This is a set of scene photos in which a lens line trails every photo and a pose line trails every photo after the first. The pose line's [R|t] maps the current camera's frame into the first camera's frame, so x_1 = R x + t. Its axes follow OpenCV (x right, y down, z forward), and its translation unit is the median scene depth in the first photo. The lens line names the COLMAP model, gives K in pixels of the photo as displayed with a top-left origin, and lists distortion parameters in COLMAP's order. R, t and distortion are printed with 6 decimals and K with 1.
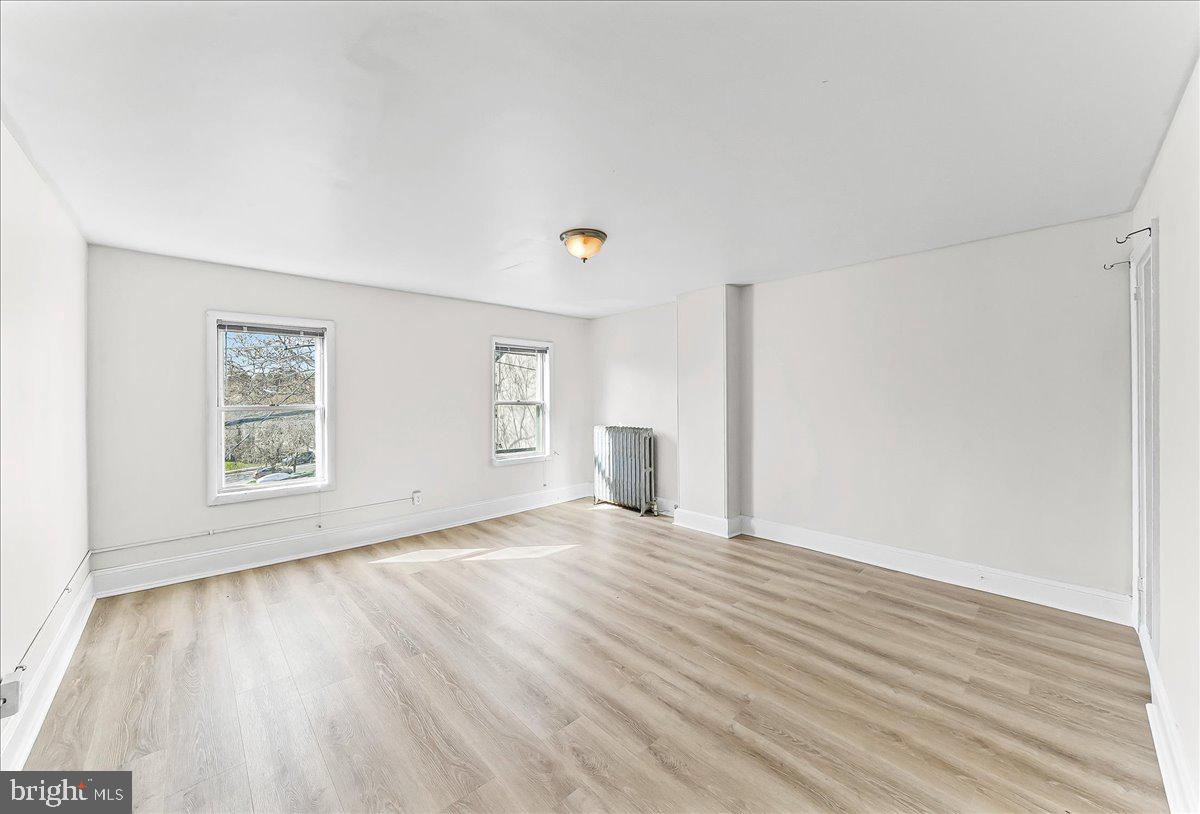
lens RADIAL K [[453.1, 0, 603.9], [0, 453.1, 396.8], [0, 0, 1]] dist [-0.009293, -0.000158]
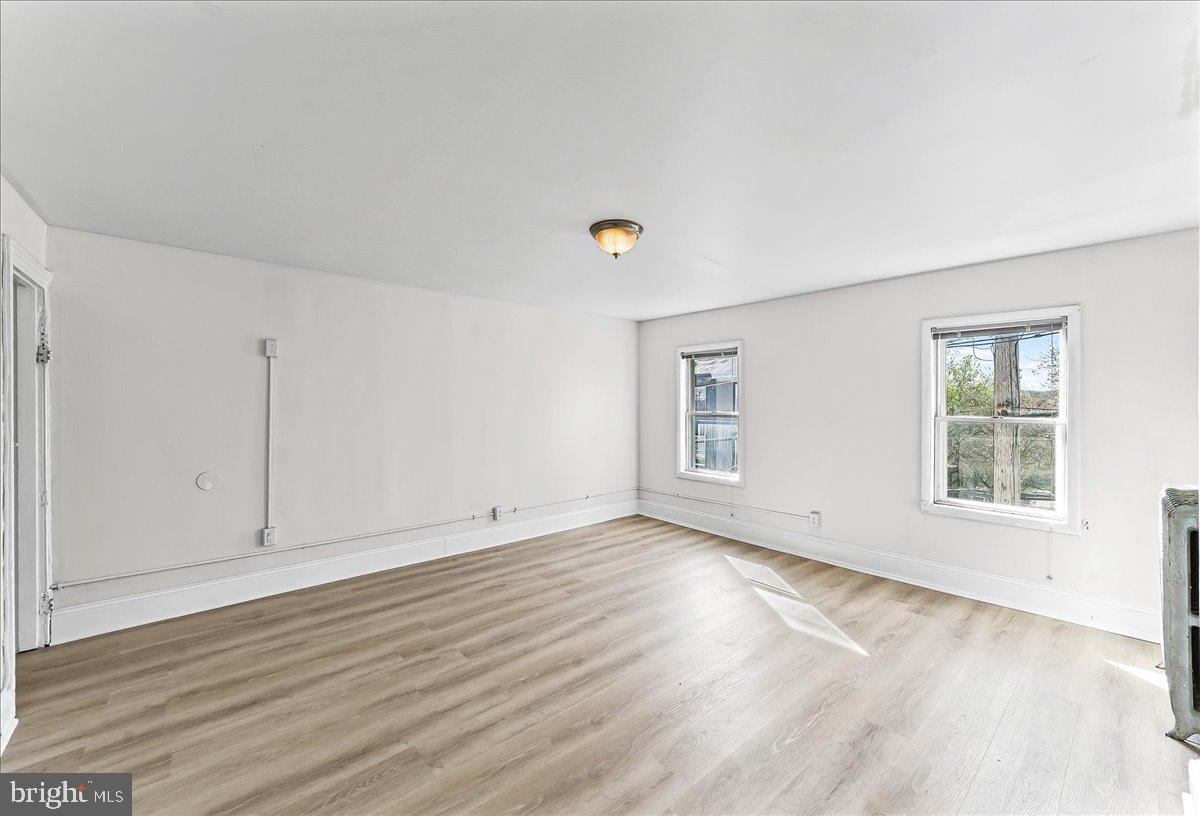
lens RADIAL K [[475.4, 0, 603.2], [0, 475.4, 402.7], [0, 0, 1]] dist [0.003741, 0.000056]
pose [[-0.033553, 0.006774, -0.999414, 0.751213], [-0.006998, 0.999951, 0.007013, -0.017711], [0.999412, 0.007229, -0.033504, 0.835875]]
